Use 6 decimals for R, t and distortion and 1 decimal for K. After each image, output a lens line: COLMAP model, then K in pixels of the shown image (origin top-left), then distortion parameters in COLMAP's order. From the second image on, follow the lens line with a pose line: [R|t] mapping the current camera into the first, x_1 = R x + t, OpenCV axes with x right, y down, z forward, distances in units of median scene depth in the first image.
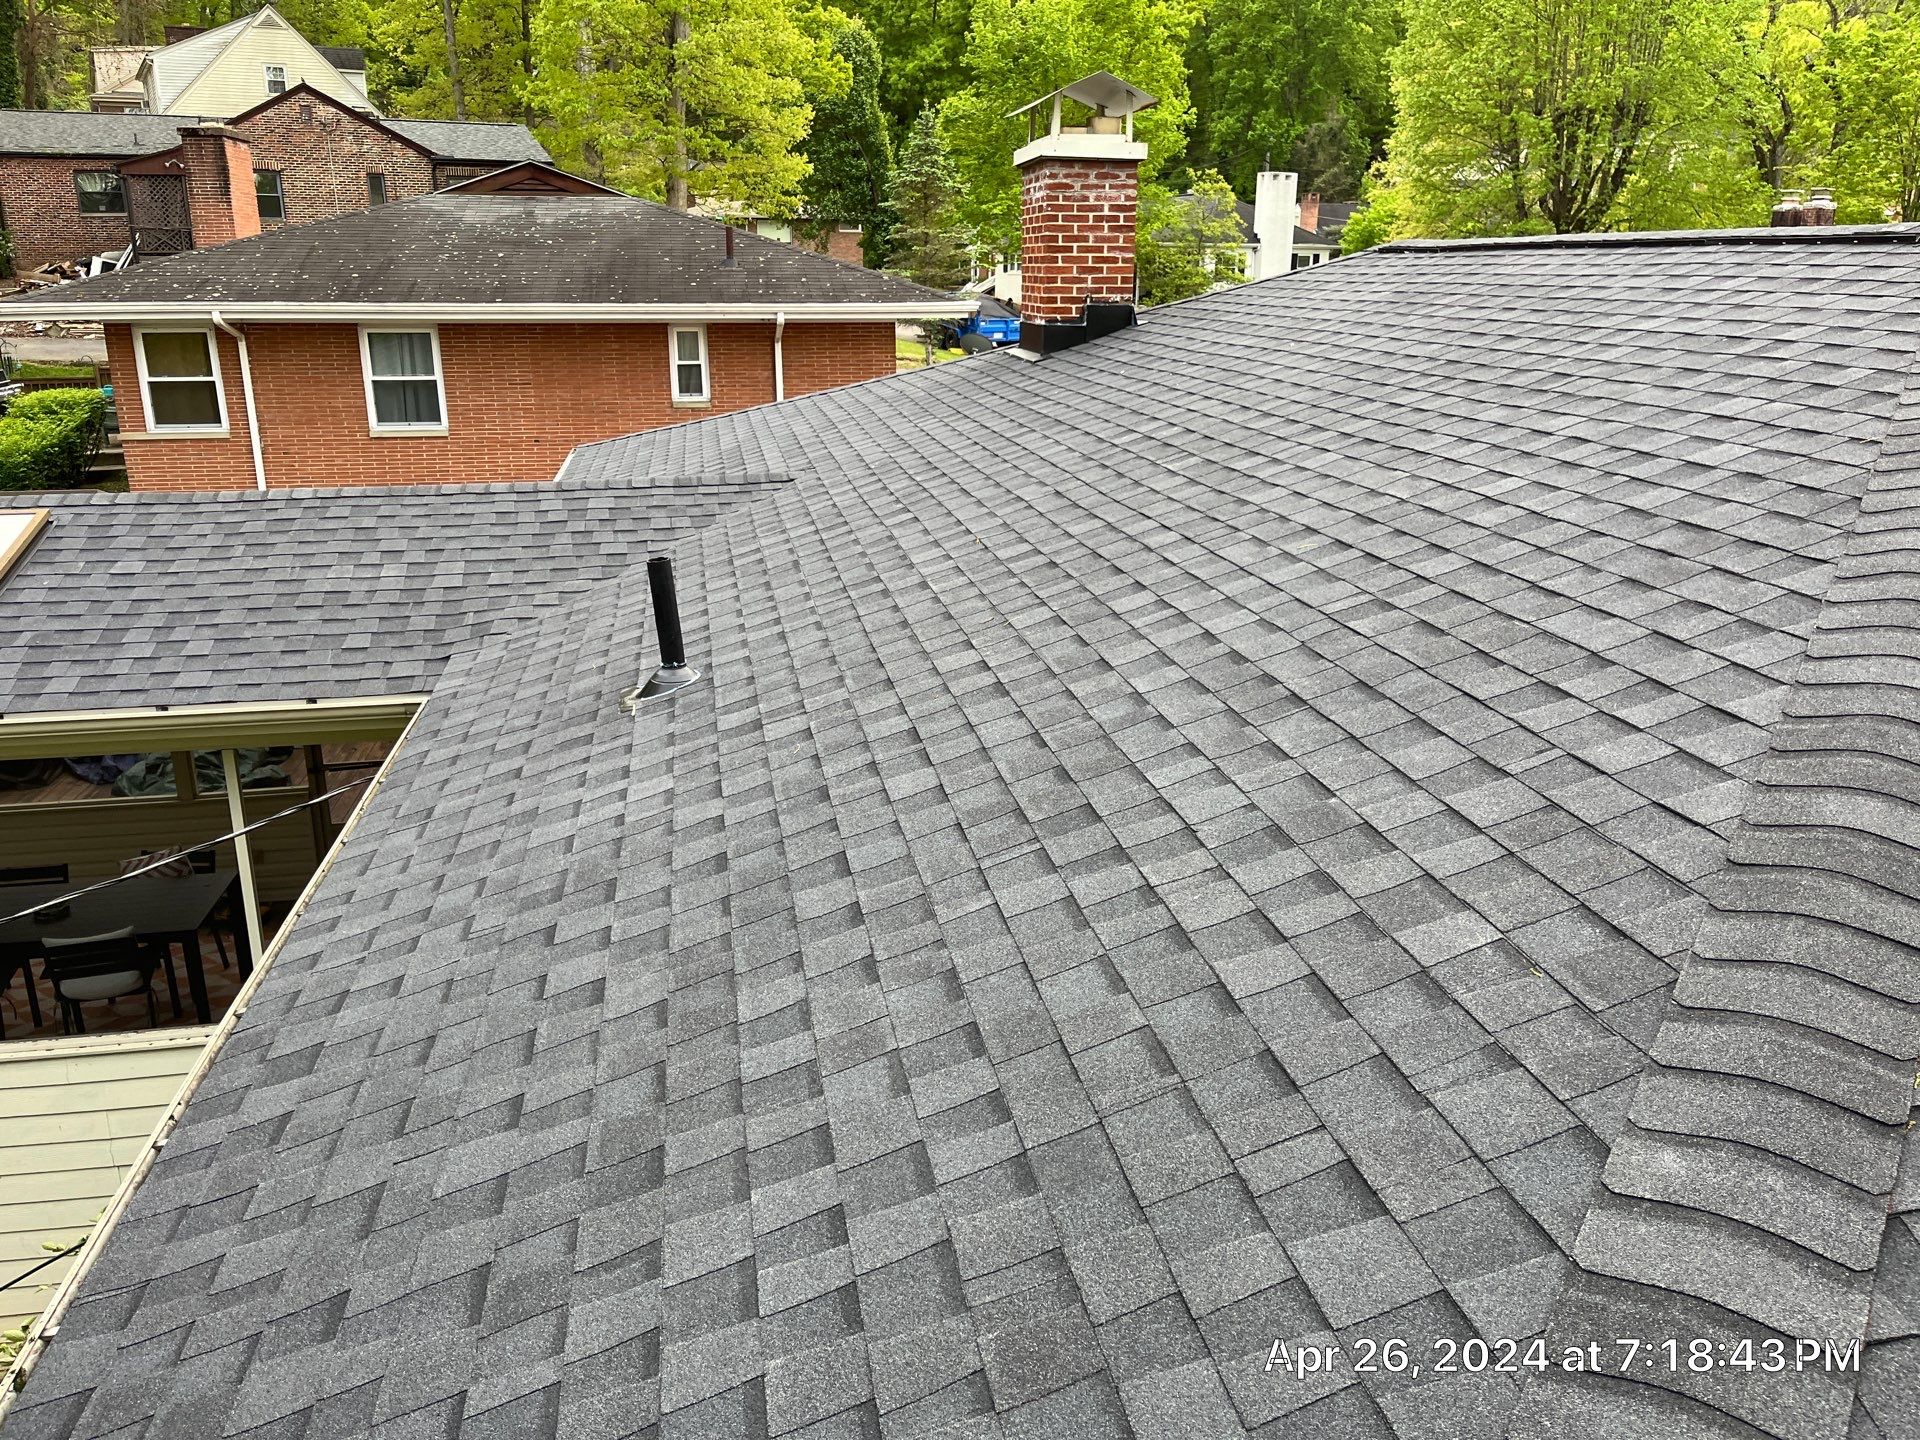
lens RADIAL K [[1475.5, 0, 966.6], [0, 1475.5, 715.9], [0, 0, 1]] dist [0.055775, -0.082462]
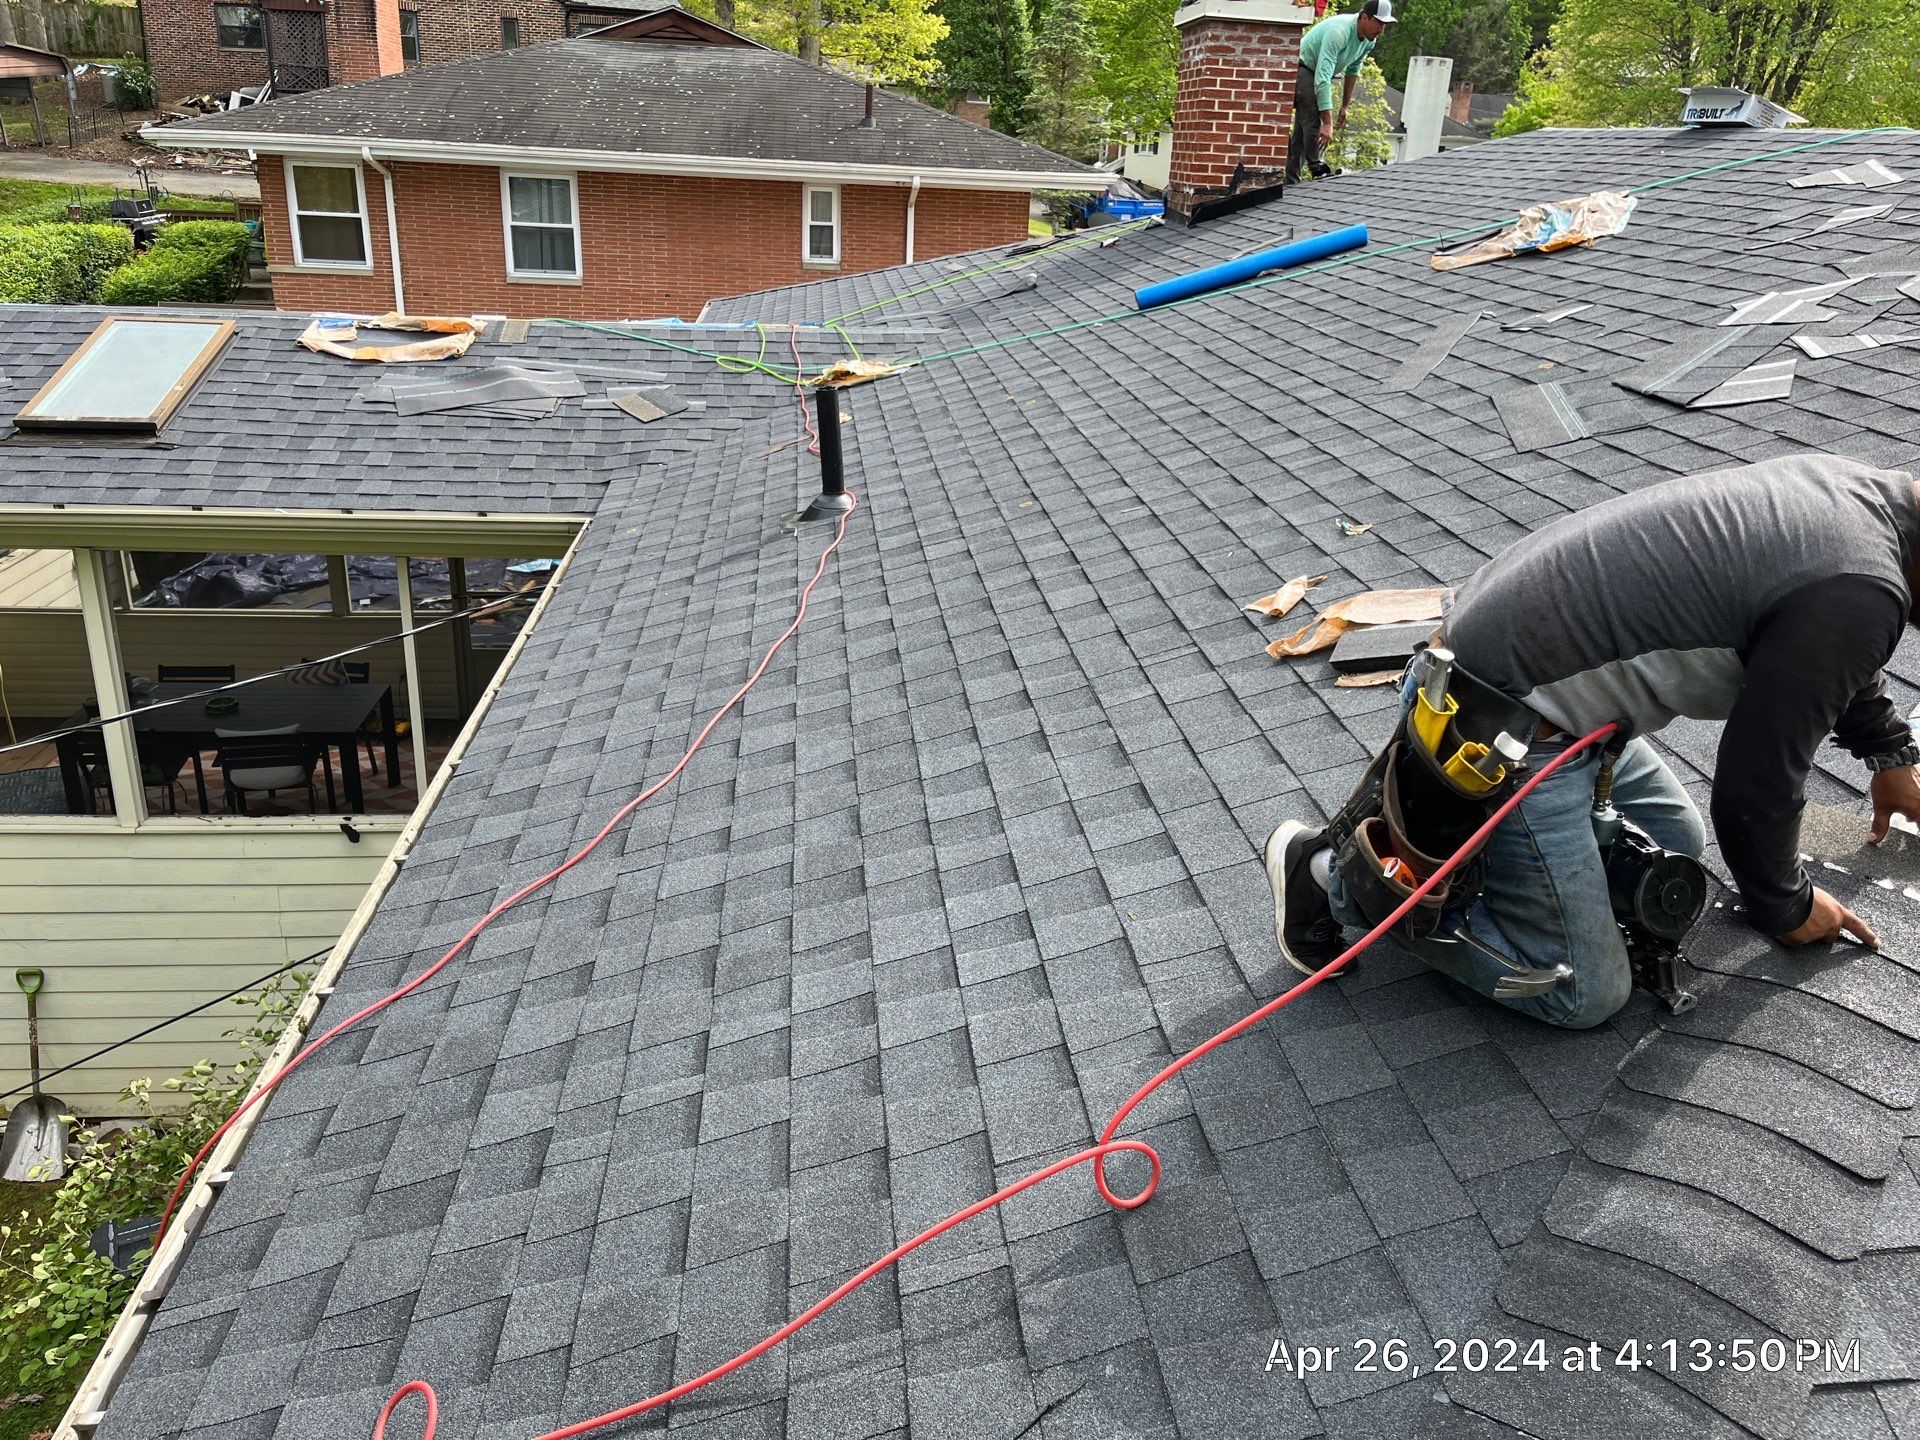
lens RADIAL K [[1473.5, 0, 963.1], [0, 1473.5, 743.4], [0, 0, 1]] dist [0.052653, -0.080361]
pose [[0.995751, 0.072218, -0.057128, -0.018664], [-0.066837, 0.993598, 0.091077, 0.023551], [0.063339, -0.086872, 0.994204, -0.032338]]
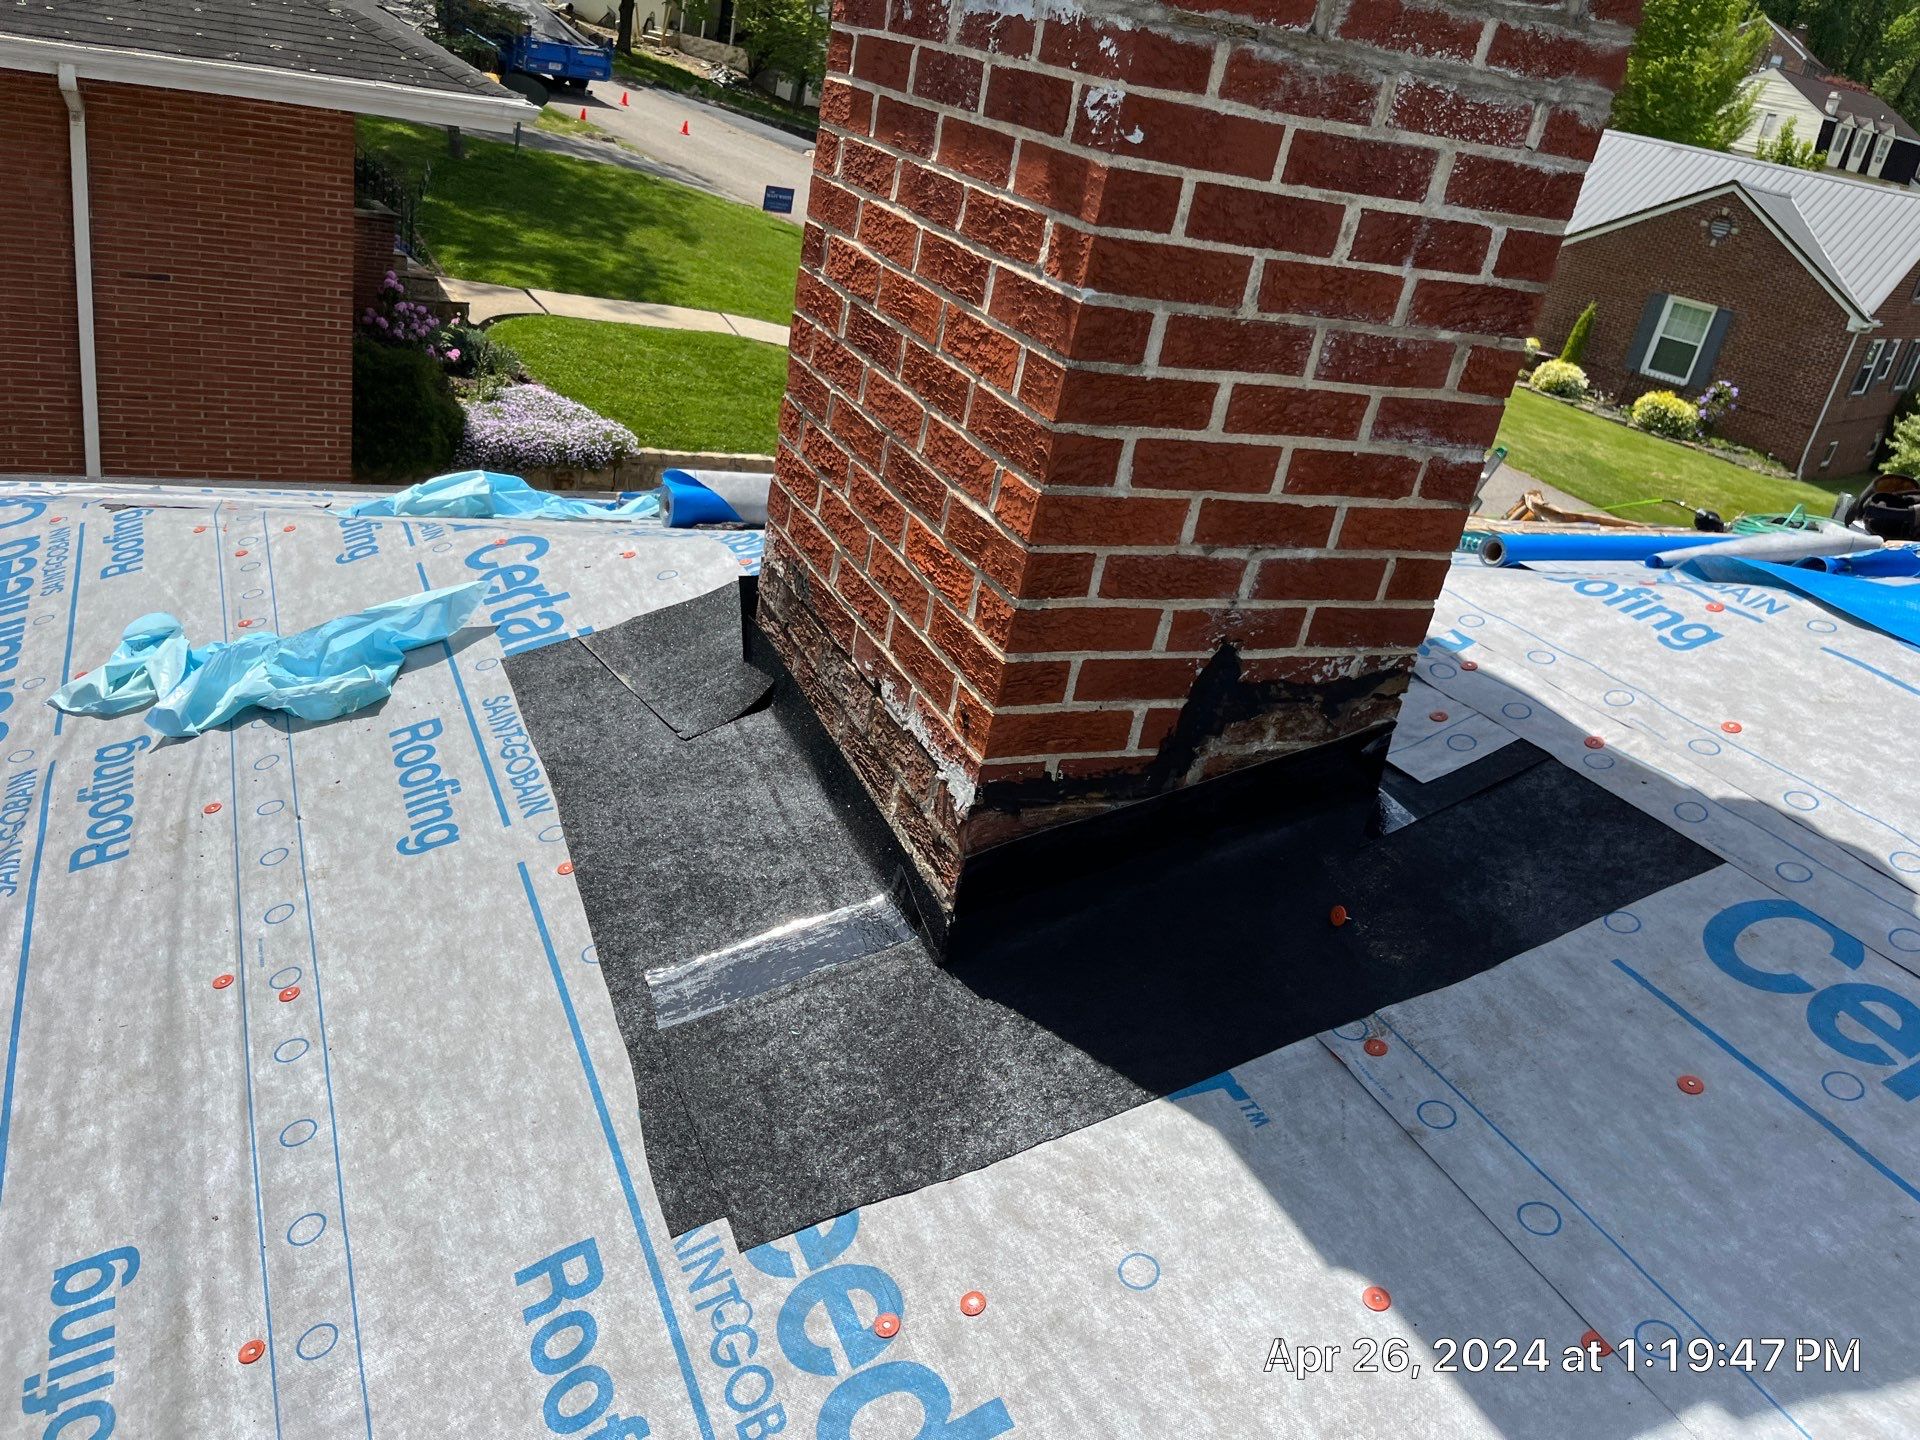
lens RADIAL K [[1466.2, 0, 953.4], [0, 1466.2, 712.6], [0, 0, 1]] dist [0.064504, -0.103454]
pose [[0.952548, 0.047076, 0.300725, -0.000966], [-0.095932, 0.984049, 0.149818, -0.321157], [-0.288876, -0.171558, 0.941870, 0.902505]]
